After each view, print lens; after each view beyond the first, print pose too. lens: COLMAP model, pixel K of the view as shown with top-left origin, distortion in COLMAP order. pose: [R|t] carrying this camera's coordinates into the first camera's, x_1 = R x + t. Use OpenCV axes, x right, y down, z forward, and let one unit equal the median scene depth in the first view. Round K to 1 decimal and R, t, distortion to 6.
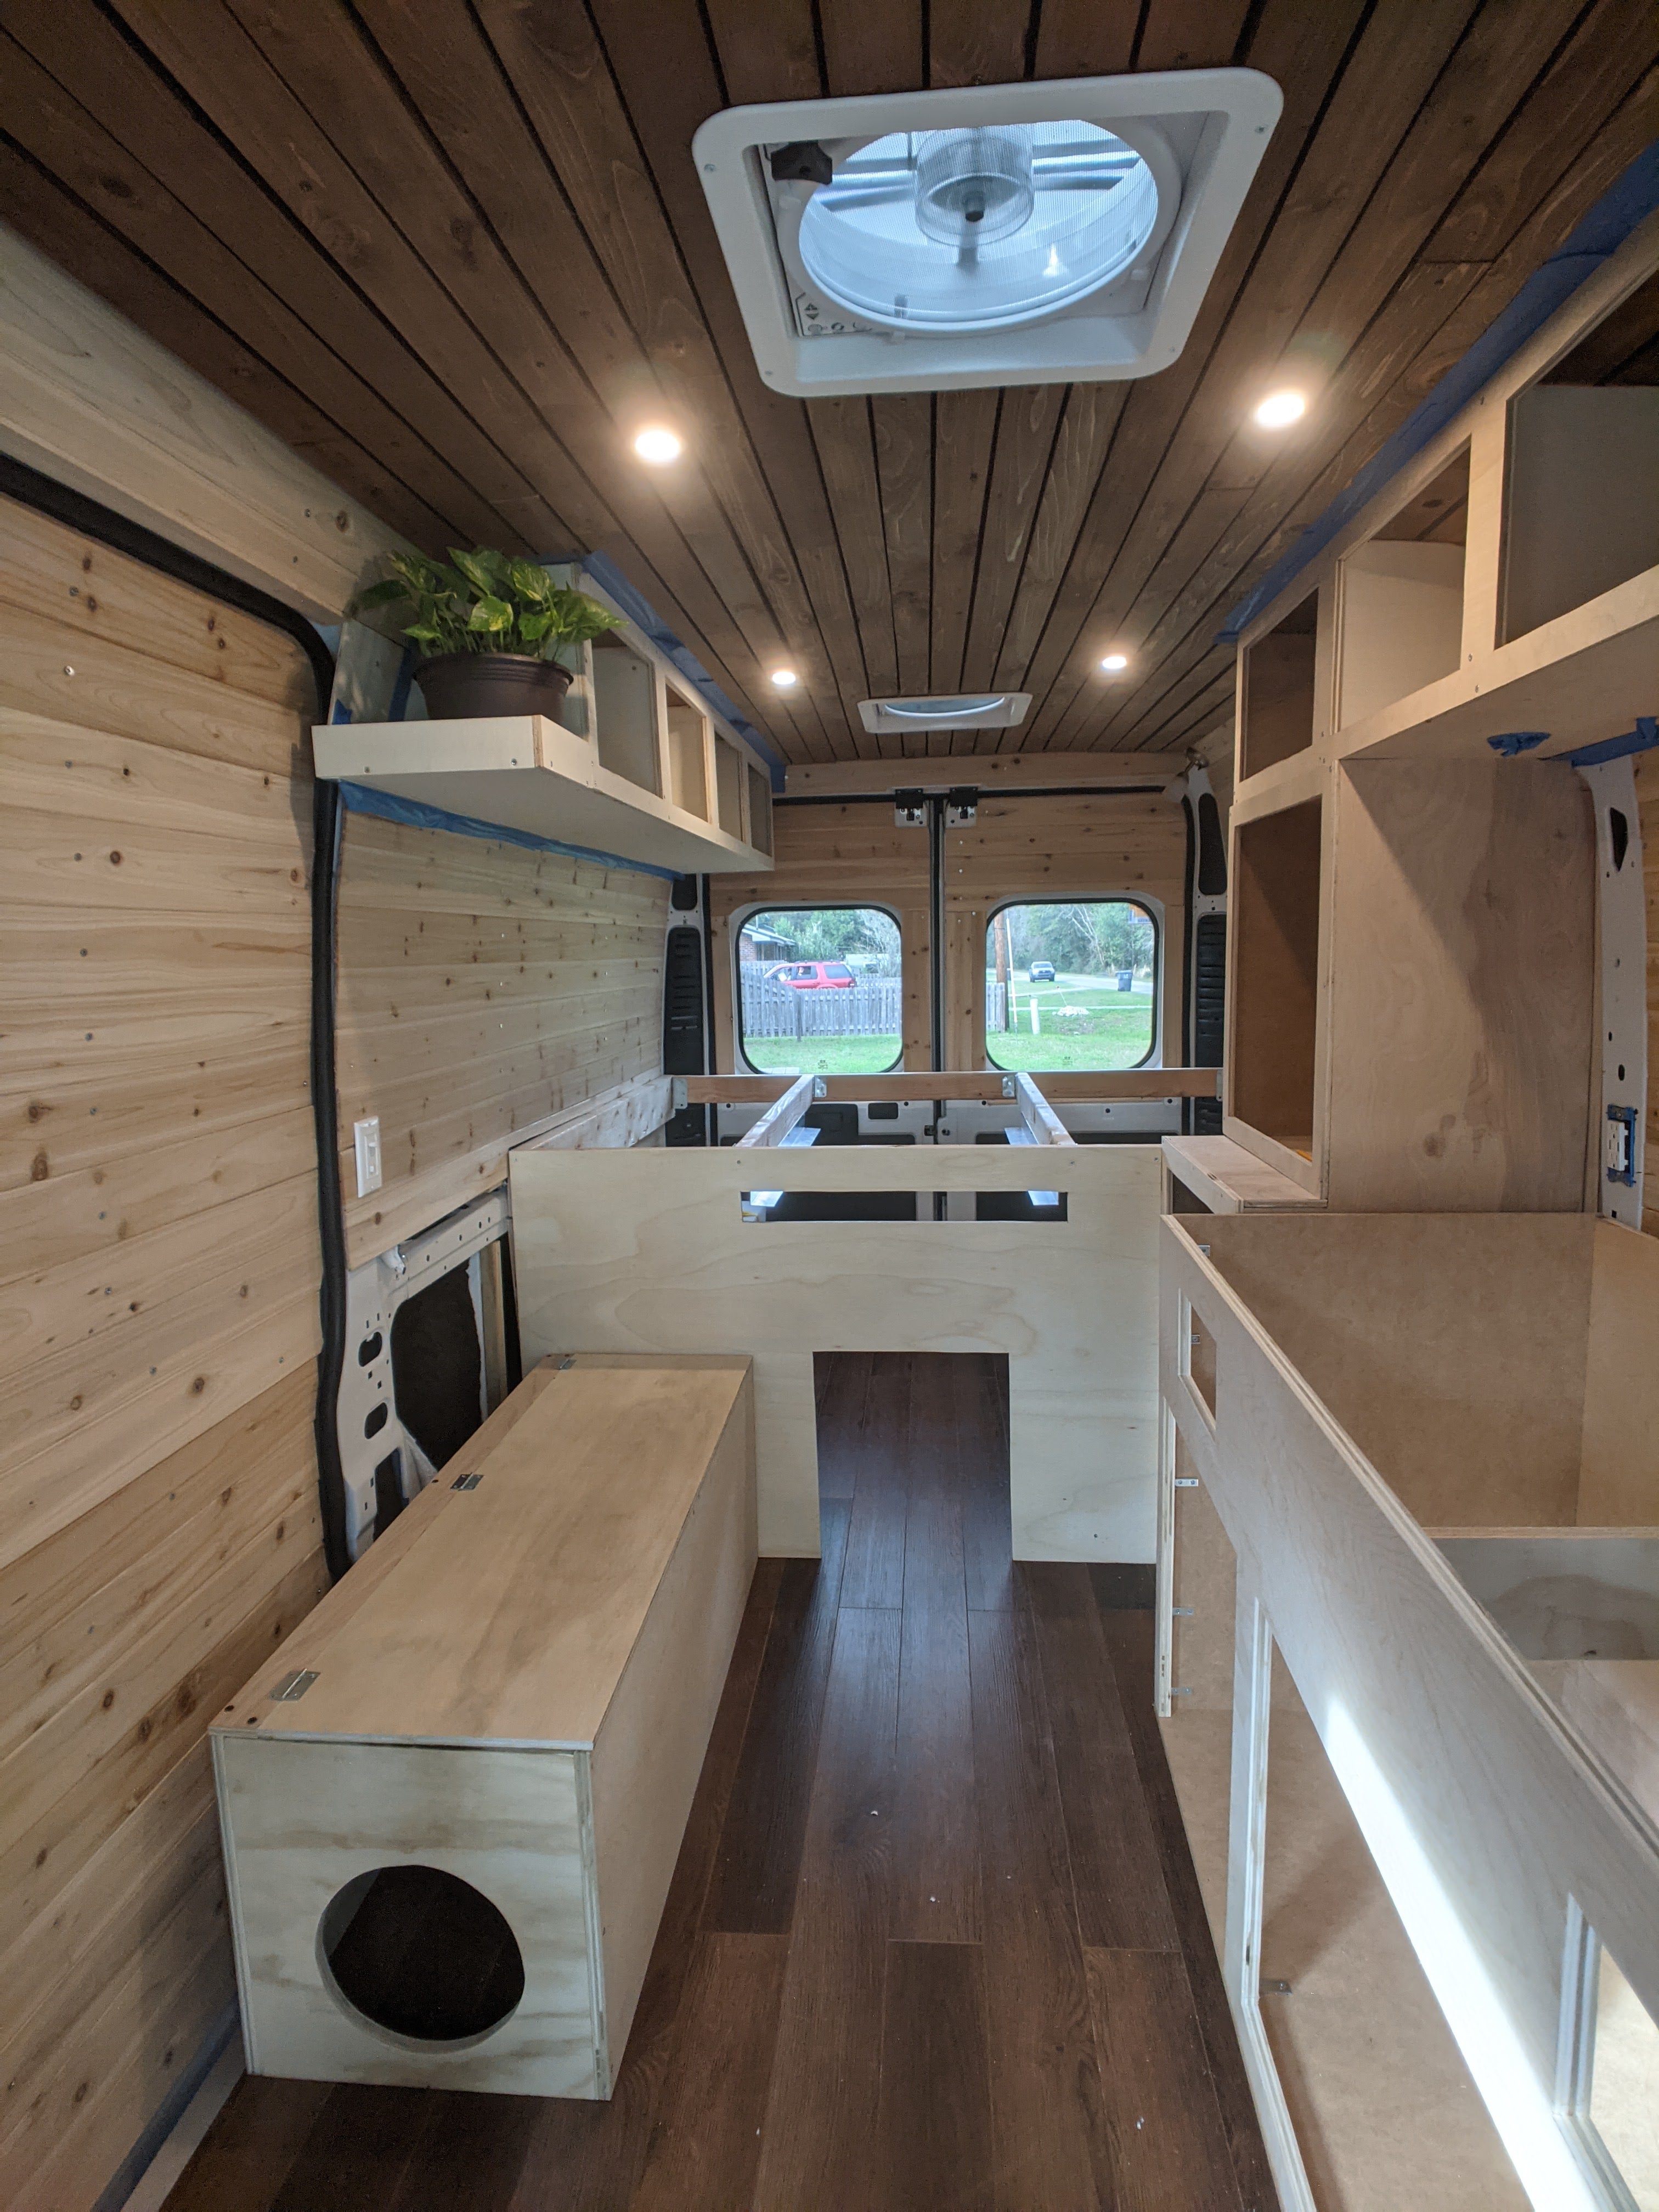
lens RADIAL K [[1135.2, 0, 838.4], [0, 1135.2, 1102.6], [0, 0, 1]] dist [-0.018665, 0.001172]
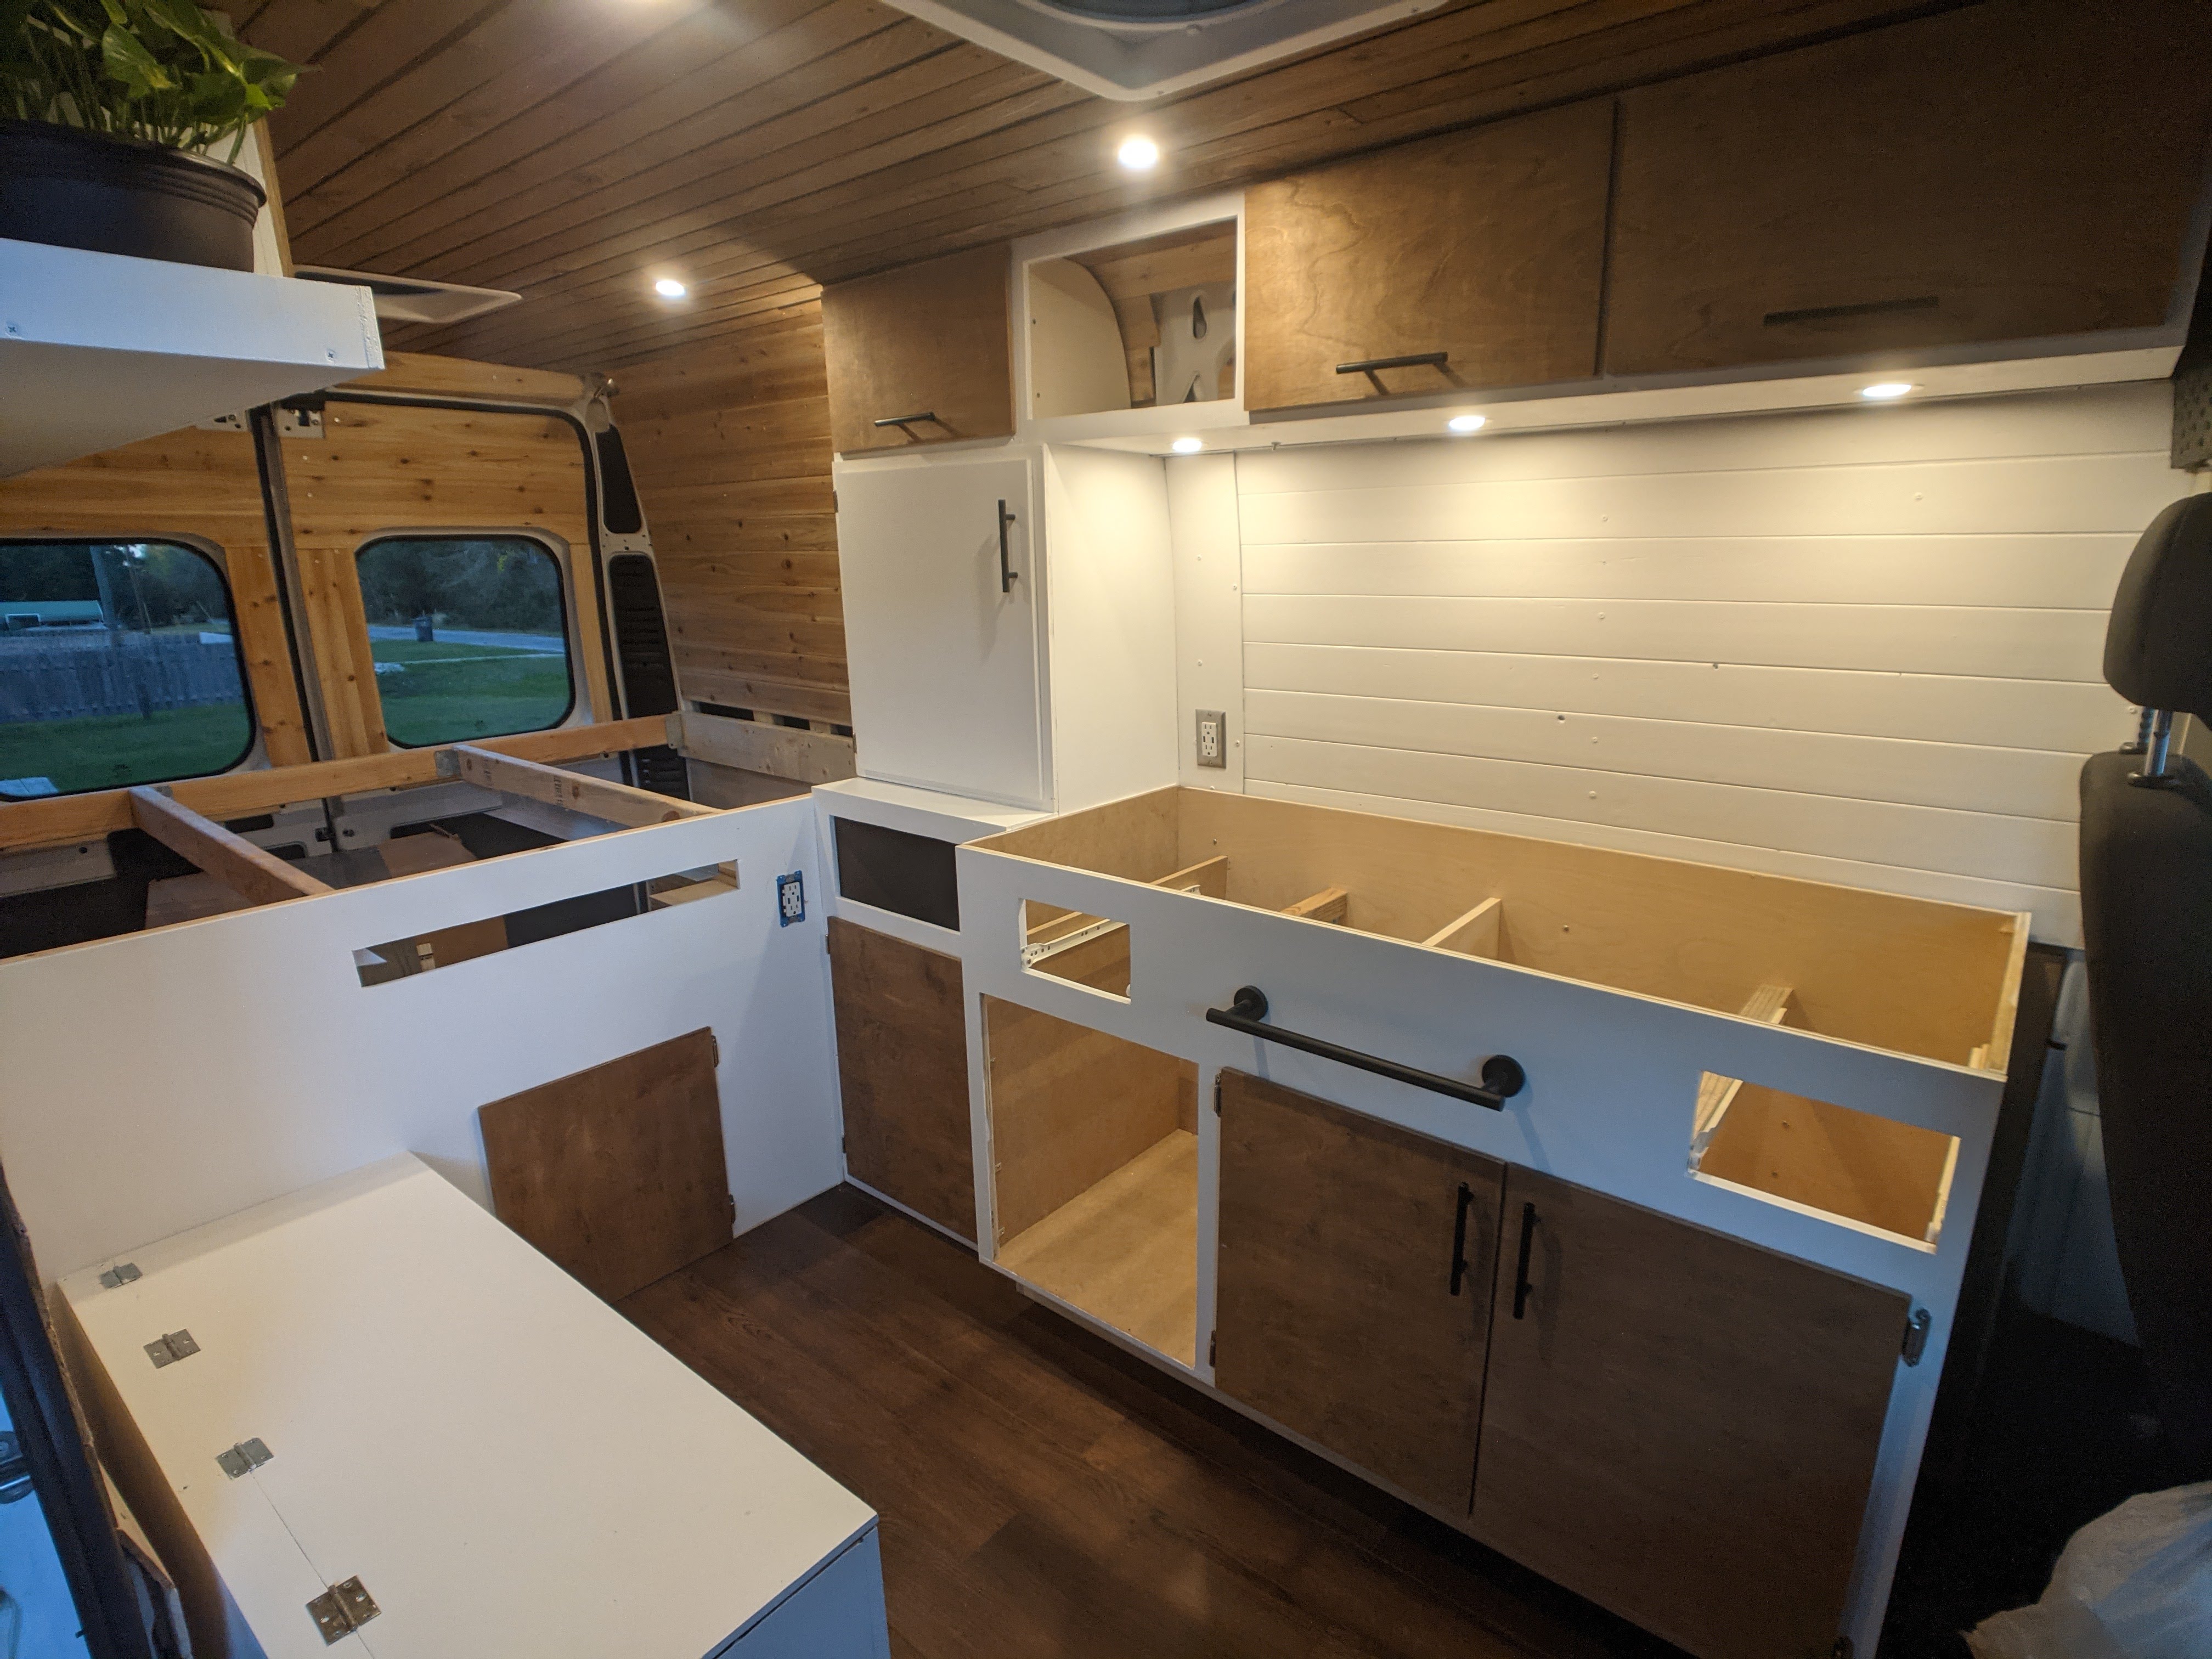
lens RADIAL K [[1143.6, 0, 1111.8], [0, 1143.6, 858.4], [0, 0, 1]] dist [-0.012113, -0.000345]
pose [[0.582593, -0.203776, 0.786804, -0.539373], [0.114473, 0.978983, 0.168787, -0.071073], [-0.804663, -0.008266, 0.593675, 0.230276]]
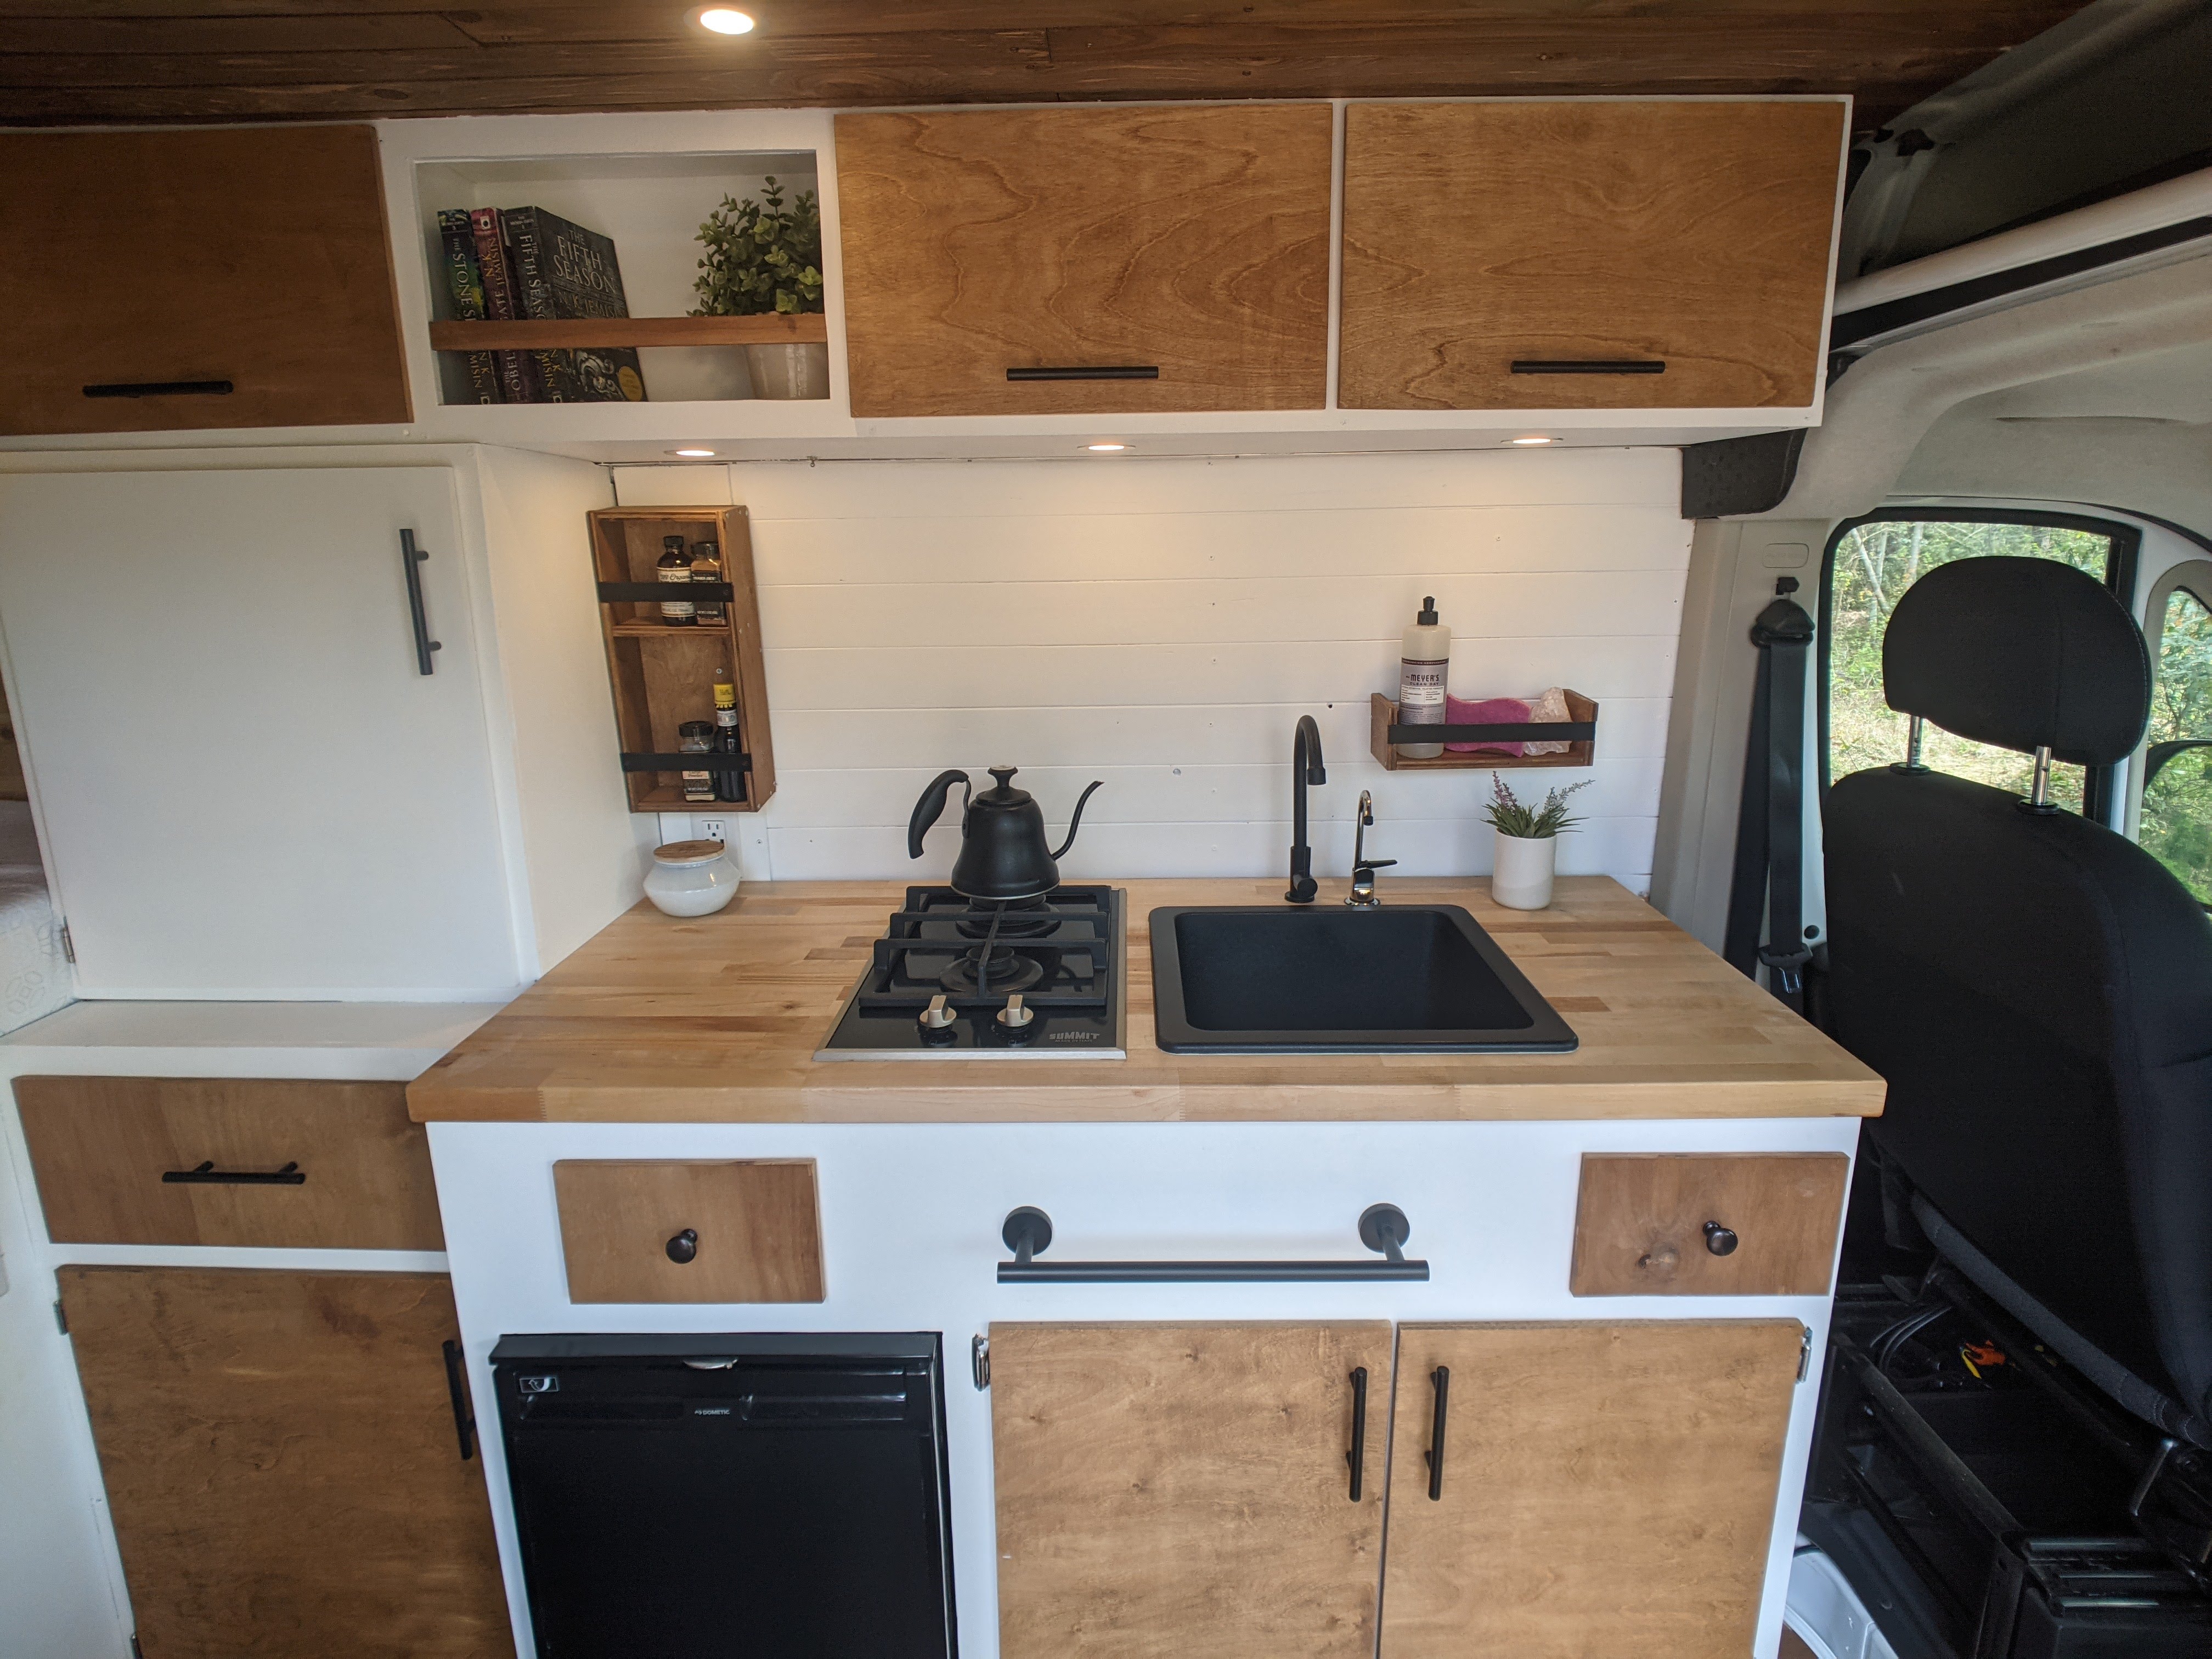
lens RADIAL K [[1135.2, 0, 1096.6], [0, 1135.2, 780.5], [0, 0, 1]] dist [-0.018665, 0.001172]
pose [[-0.067855, -0.193291, 0.978792, -0.360730], [0.151660, 0.967654, 0.201606, -0.171842], [-0.986101, 0.162124, -0.036345, 0.649184]]
